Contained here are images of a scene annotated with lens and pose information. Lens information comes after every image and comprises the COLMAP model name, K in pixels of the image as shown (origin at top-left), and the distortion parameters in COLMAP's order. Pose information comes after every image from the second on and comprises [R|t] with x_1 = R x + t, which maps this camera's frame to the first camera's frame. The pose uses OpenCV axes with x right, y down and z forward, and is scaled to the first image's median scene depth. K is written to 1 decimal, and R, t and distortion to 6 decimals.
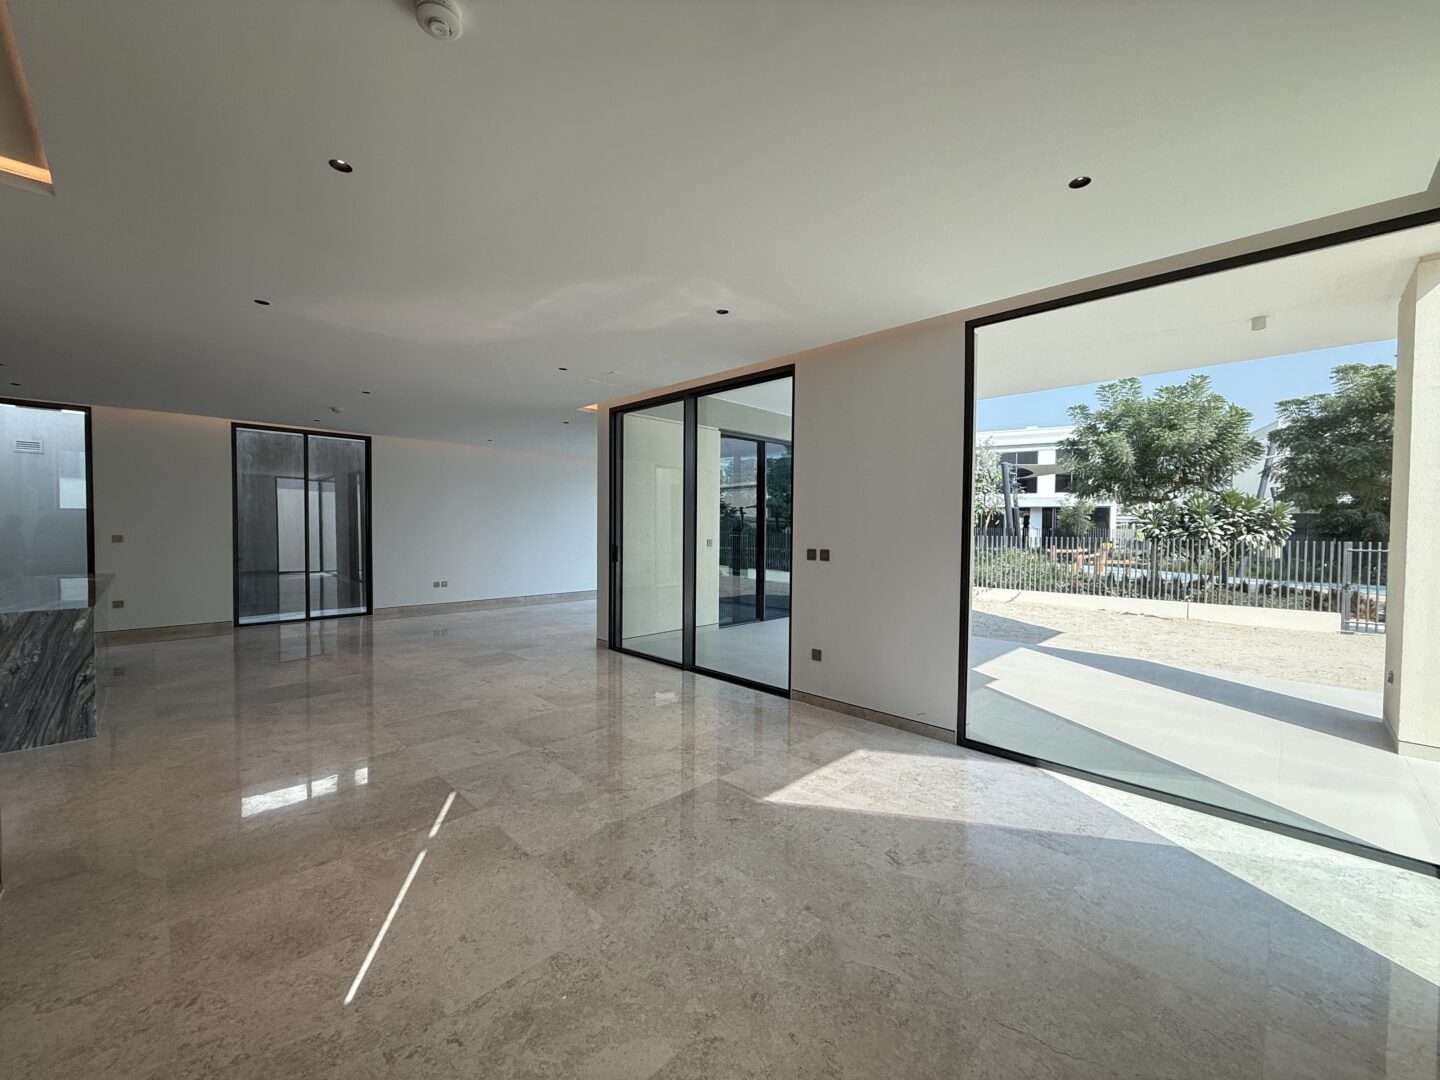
lens RADIAL K [[573.3, 0, 720.0], [0, 573.3, 540.0], [0, 0, 1]] dist [0.000716, 0.000507]
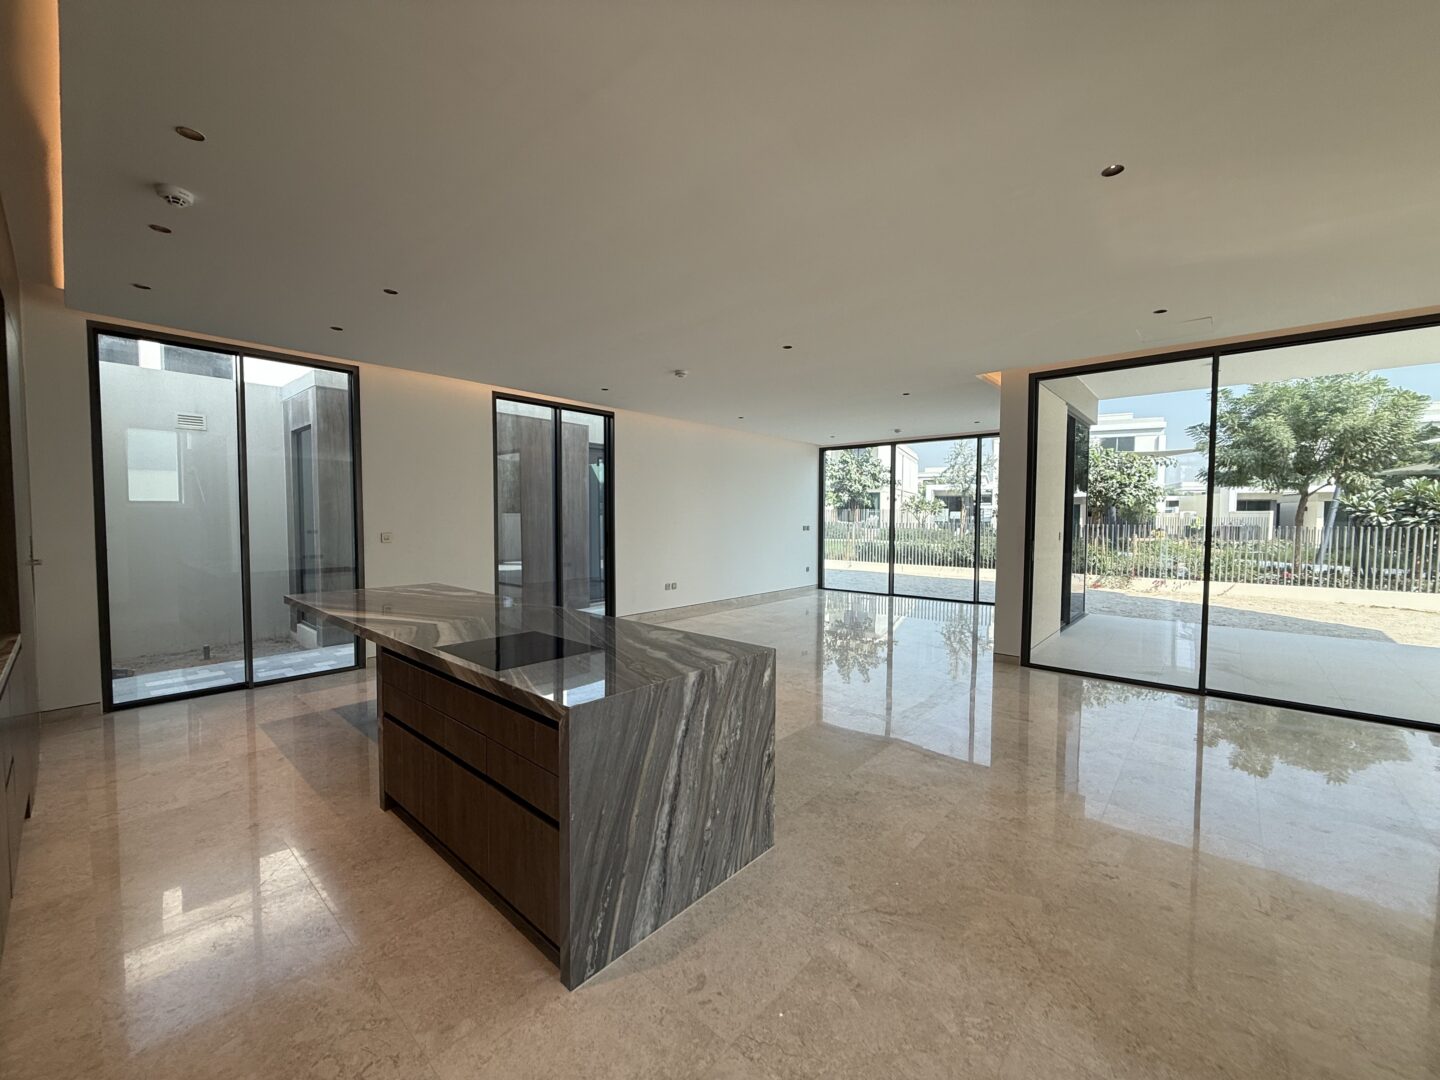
lens RADIAL K [[570.1, 0, 715.9], [0, 570.1, 541.6], [0, 0, 1]] dist [-0.003850, 0.000216]
pose [[0.998328, -0.008458, 0.057189, -0.667540], [0.007314, 0.999770, 0.020180, -0.009133], [-0.057347, -0.019728, 0.998159, 0.204890]]
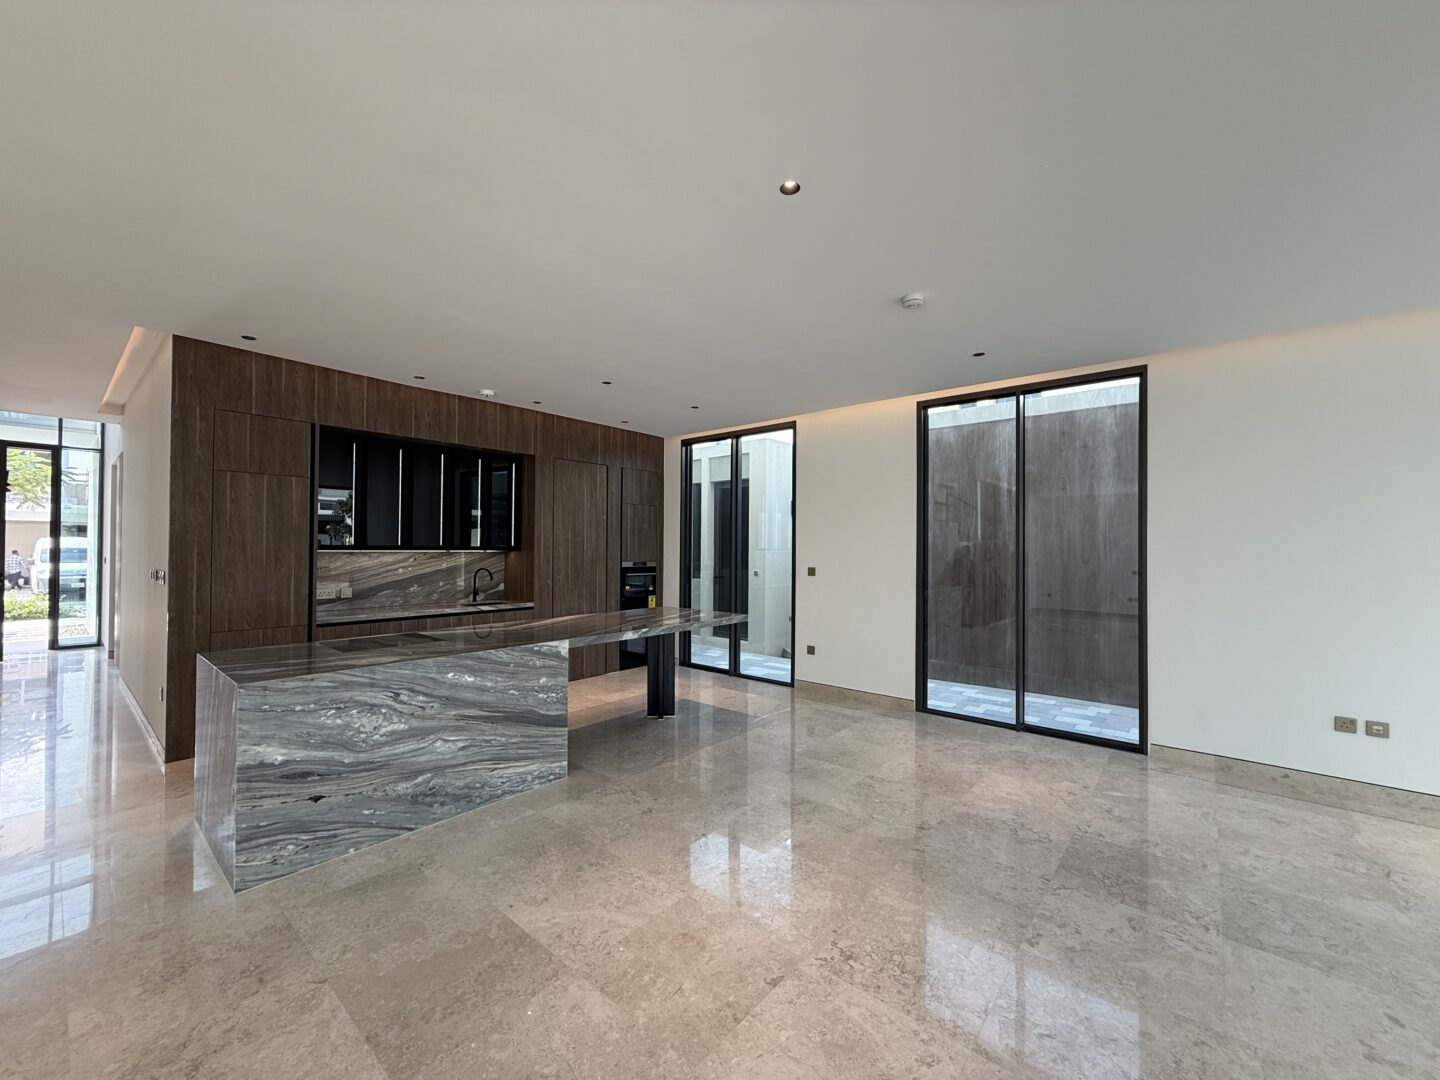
lens RADIAL K [[573.3, 0, 720.0], [0, 573.3, 540.0], [0, 0, 1]] dist [0.000716, 0.000507]
pose [[0.074841, -0.028911, -0.996776, -0.233793], [-0.032848, 0.998966, -0.031441, -0.017841], [0.996654, 0.035095, 0.073814, 0.827669]]
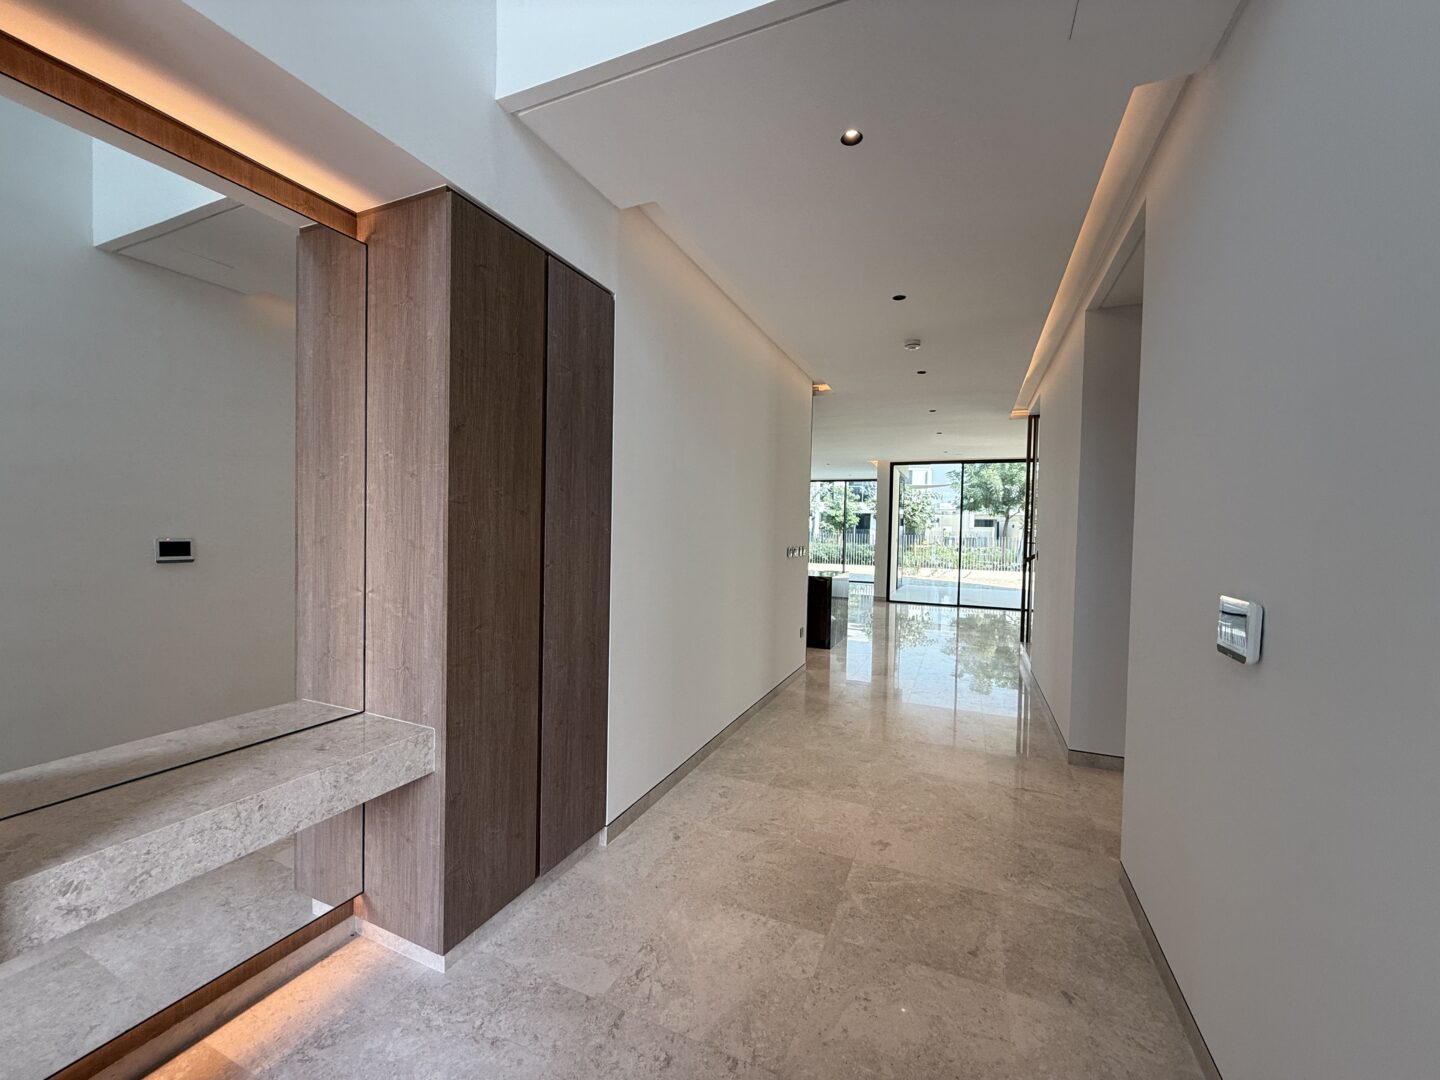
lens RADIAL K [[570.1, 0, 715.9], [0, 570.1, 541.6], [0, 0, 1]] dist [-0.003850, 0.000216]
pose [[0.931887, 0.000327, 0.362748, -1.259944], [-0.002712, 0.999978, 0.006066, 0.000824], [-0.362738, -0.006636, 0.931868, -0.391006]]
